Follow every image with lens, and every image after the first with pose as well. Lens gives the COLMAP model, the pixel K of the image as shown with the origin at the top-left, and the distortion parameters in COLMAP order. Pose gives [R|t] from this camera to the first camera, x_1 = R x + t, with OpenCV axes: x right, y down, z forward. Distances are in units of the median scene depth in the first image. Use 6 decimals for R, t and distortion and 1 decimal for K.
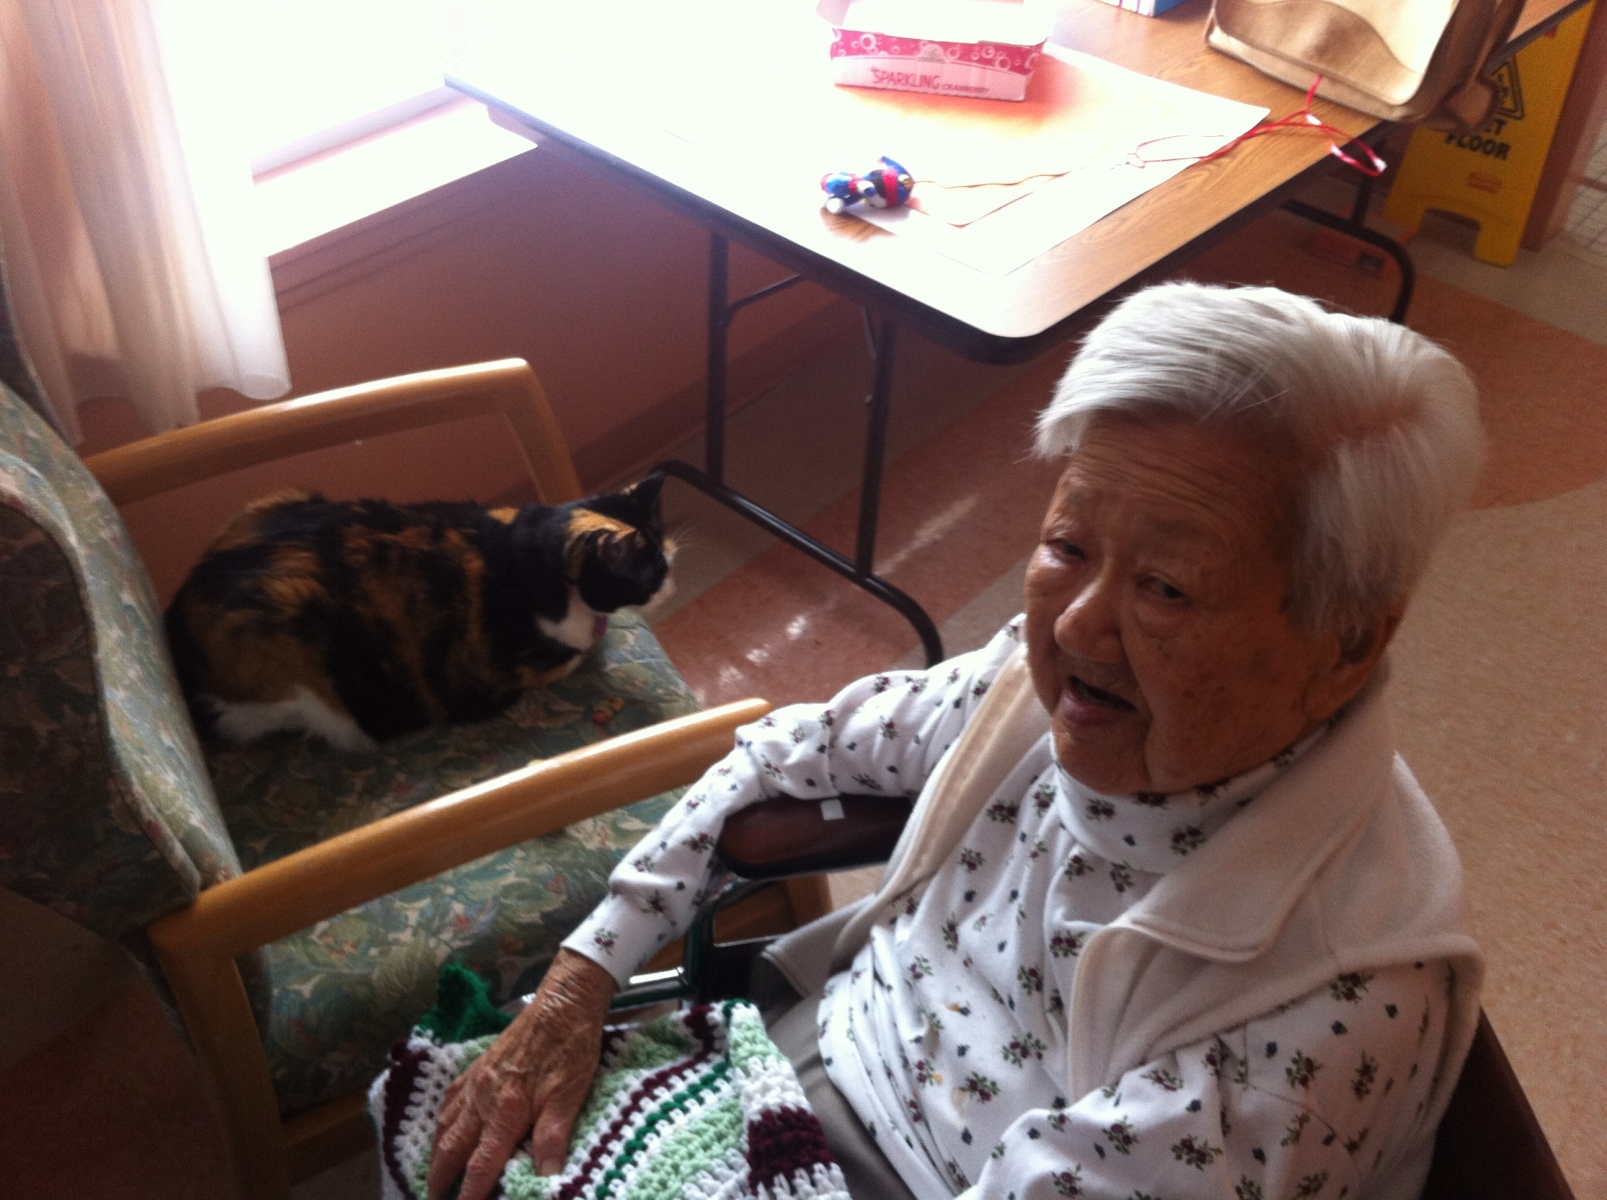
lens RADIAL K [[1619.0, 0, 803.5], [0, 1619.0, 600.0], [0, 0, 1]] dist [0.110913, -0.405763]
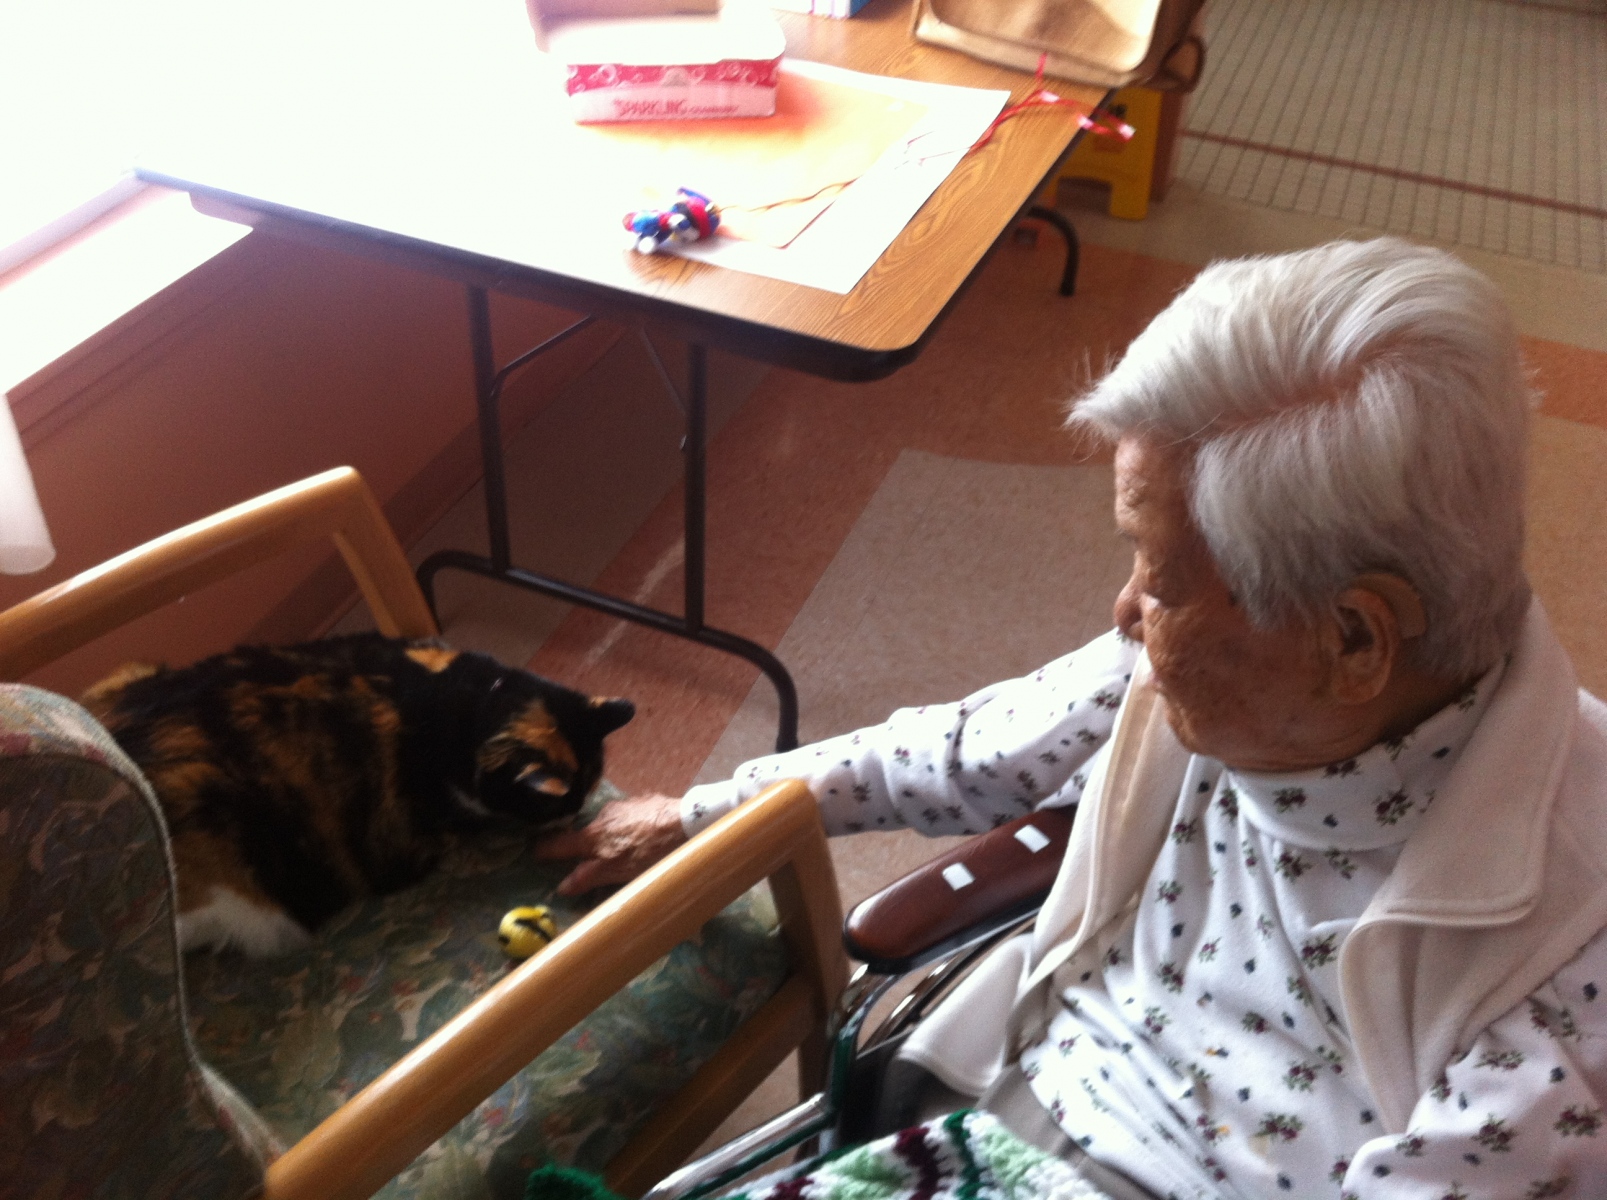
lens RADIAL K [[1615.7, 0, 803.5], [0, 1615.7, 600.0], [0, 0, 1]] dist [0.012481, -0.000341]
pose [[0.939215, -0.206026, 0.274643, -0.174463], [0.211115, 0.977397, 0.011239, -0.032429], [-0.270751, 0.047425, 0.961481, 0.087515]]
